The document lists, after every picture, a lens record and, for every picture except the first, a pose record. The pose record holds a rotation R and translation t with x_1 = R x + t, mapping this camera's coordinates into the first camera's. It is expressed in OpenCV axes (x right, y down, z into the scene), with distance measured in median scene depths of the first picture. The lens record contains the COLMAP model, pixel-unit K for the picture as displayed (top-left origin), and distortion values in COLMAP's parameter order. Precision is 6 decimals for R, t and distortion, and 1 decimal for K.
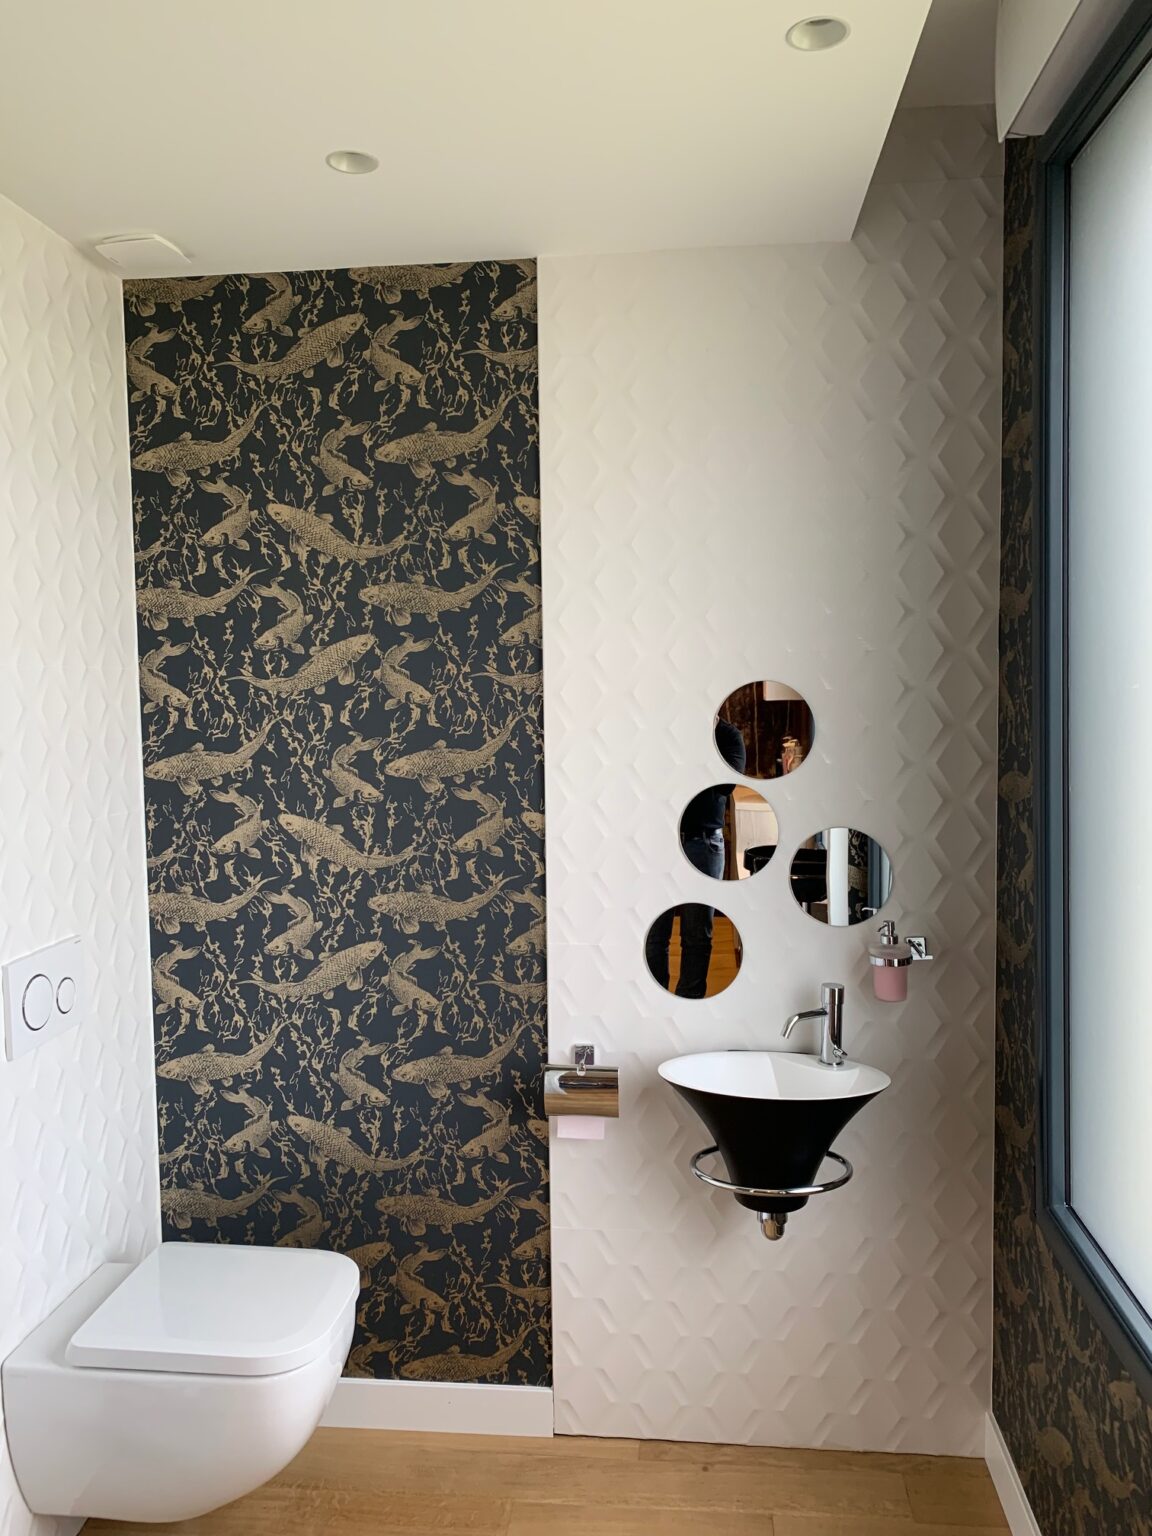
lens RADIAL K [[1156.6, 0, 575.0], [0, 1156.6, 775.5], [0, 0, 1]] dist [0.035458, -0.031583]
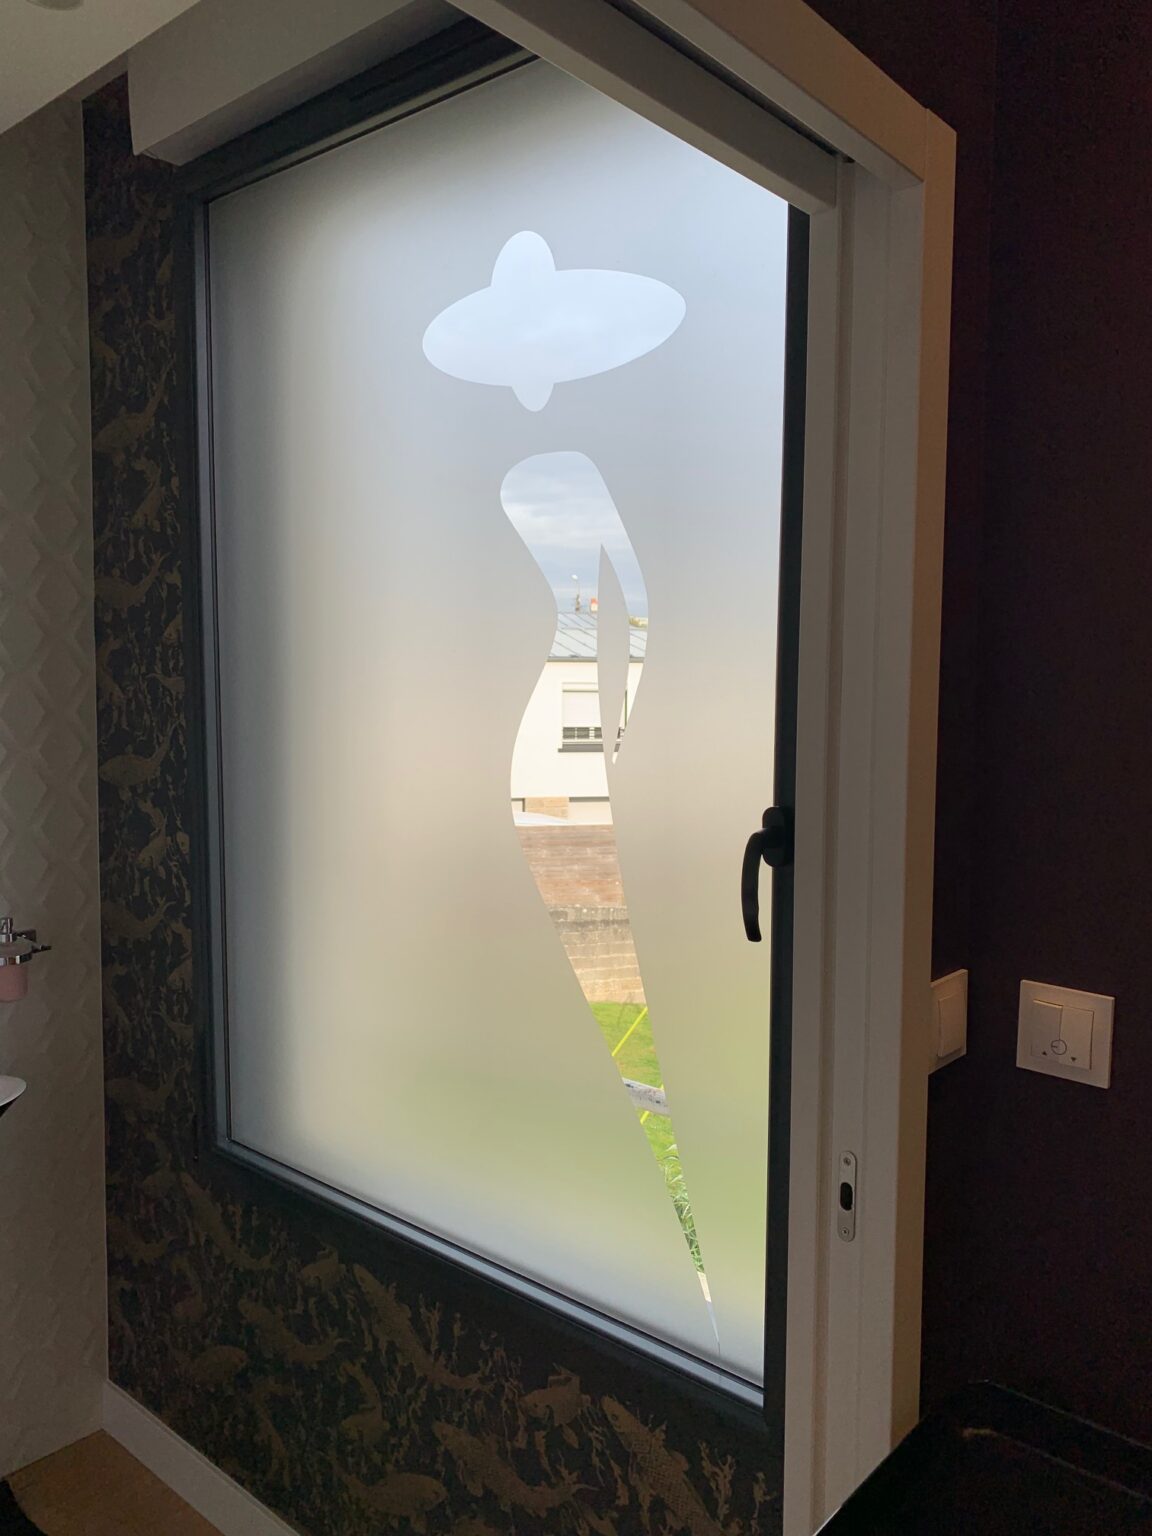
lens RADIAL K [[1156.6, 0, 582.4], [0, 1156.6, 764.6], [0, 0, 1]] dist [0.035458, -0.031583]
pose [[0.572966, -0.046380, 0.818266, -0.809420], [0.040523, 0.998780, 0.028237, -0.026572], [-0.818577, 0.016979, 0.574146, 0.220857]]
